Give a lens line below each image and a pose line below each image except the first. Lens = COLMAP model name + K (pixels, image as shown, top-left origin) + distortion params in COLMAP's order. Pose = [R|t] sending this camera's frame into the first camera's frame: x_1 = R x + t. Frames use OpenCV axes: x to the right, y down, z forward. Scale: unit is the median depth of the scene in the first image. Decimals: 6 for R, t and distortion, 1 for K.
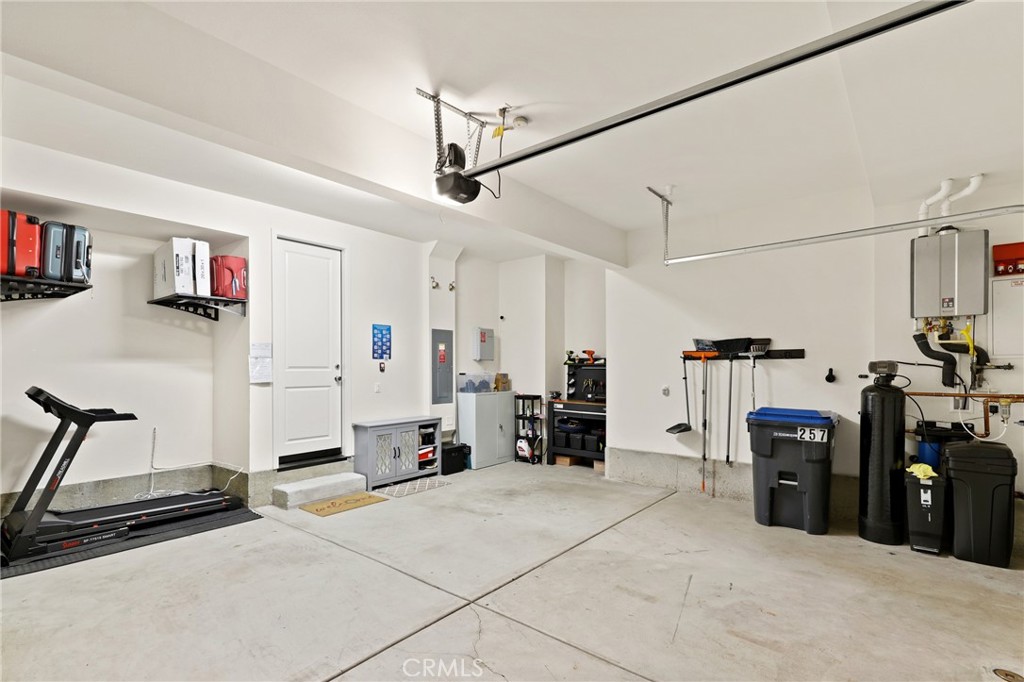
lens RADIAL K [[486.8, 0, 510.3], [0, 486.8, 352.5], [0, 0, 1]] dist [0.001268, 0.000052]
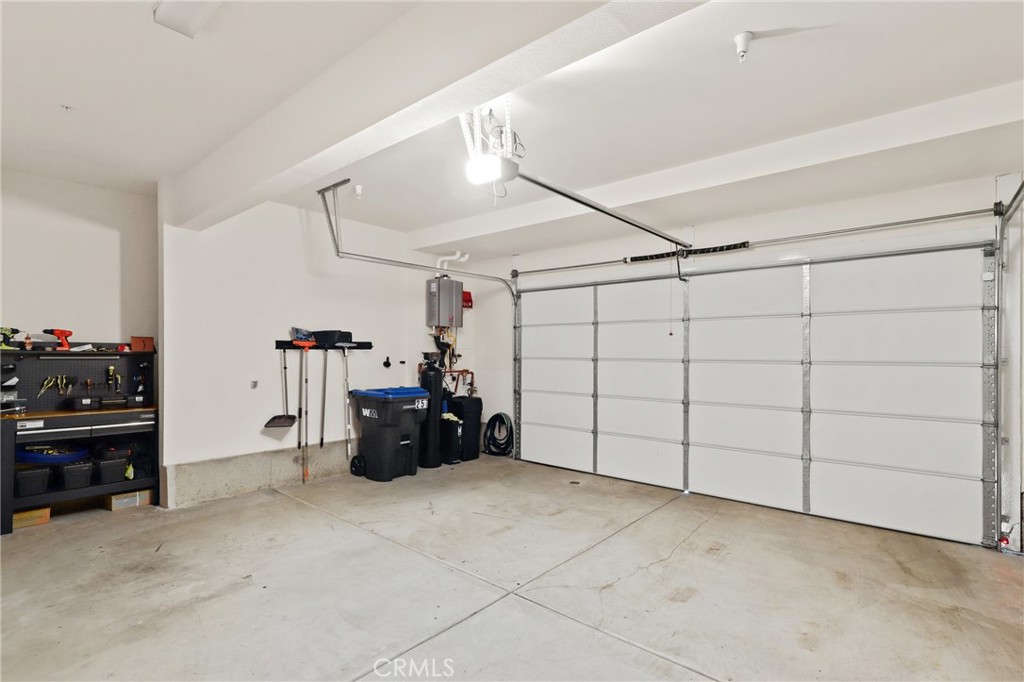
lens RADIAL K [[486.8, 0, 510.3], [0, 486.8, 352.5], [0, 0, 1]] dist [0.001268, 0.000052]
pose [[0.015261, -0.000131, 0.999884, -0.620508], [-0.033052, 0.999453, 0.000635, 0.007245], [-0.999337, -0.033058, 0.015248, 0.568980]]
